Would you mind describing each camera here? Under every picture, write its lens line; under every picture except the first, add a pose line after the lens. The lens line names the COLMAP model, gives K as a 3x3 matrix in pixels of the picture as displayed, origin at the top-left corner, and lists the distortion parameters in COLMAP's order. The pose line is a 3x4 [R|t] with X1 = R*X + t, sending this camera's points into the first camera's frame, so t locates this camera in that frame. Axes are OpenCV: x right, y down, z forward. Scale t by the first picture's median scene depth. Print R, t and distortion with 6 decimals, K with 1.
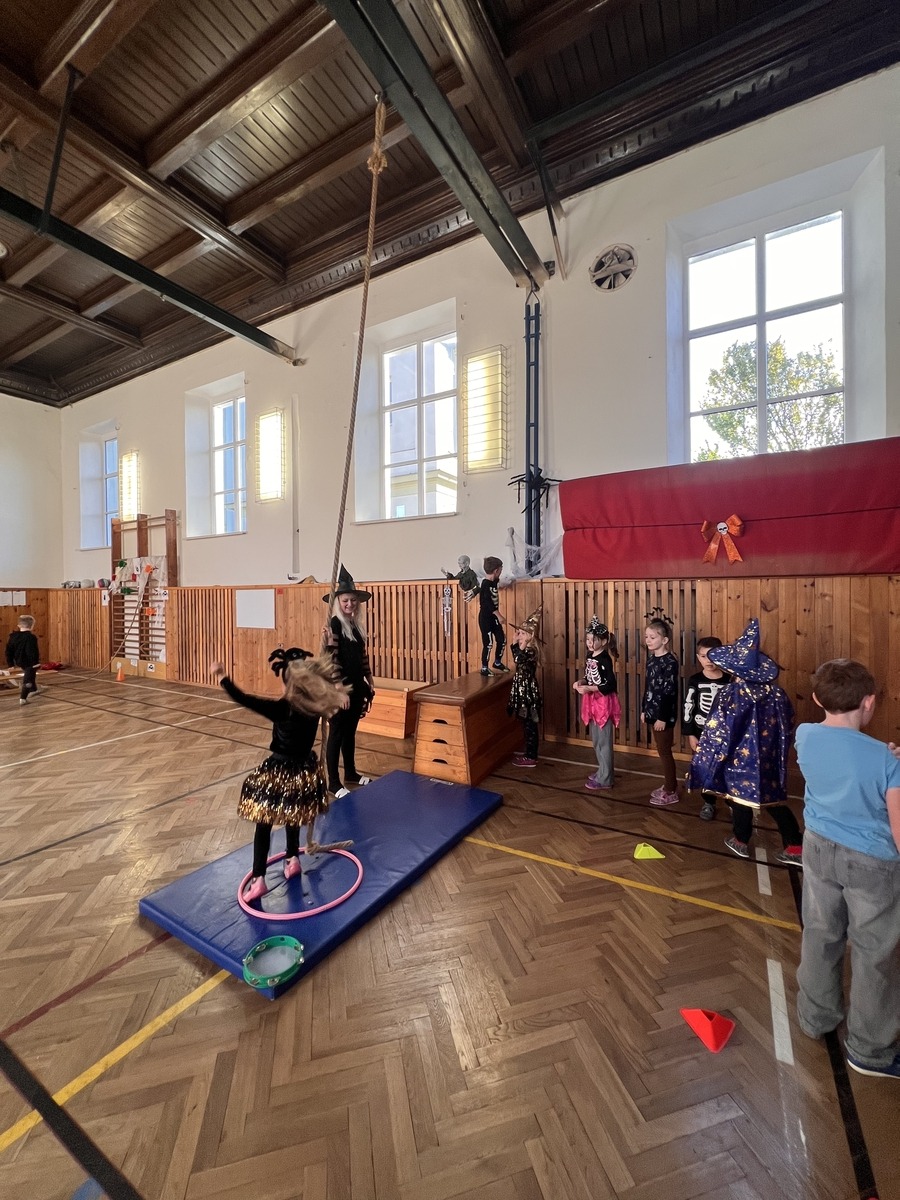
lens RADIAL K [[481.3, 0, 452.0], [0, 481.3, 593.0], [0, 0, 1]] dist [-0.001500, 0.000105]
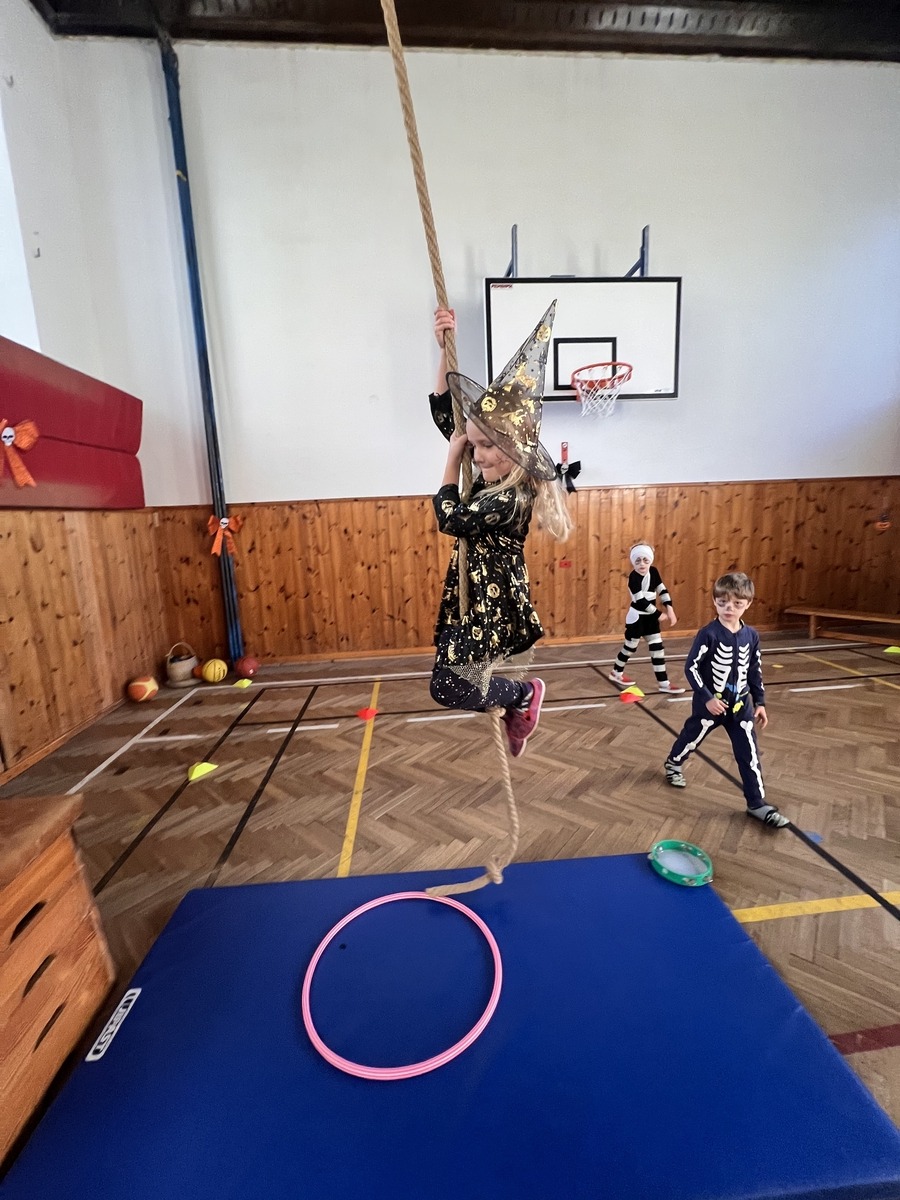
lens RADIAL K [[481.3, 0, 453.3], [0, 481.3, 593.1], [0, 0, 1]] dist [-0.001500, 0.000105]
pose [[-0.563232, -0.091618, 0.821204, -0.554339], [0.057744, 0.987040, 0.149724, 0.035012], [-0.824278, 0.131749, -0.550643, 1.193022]]
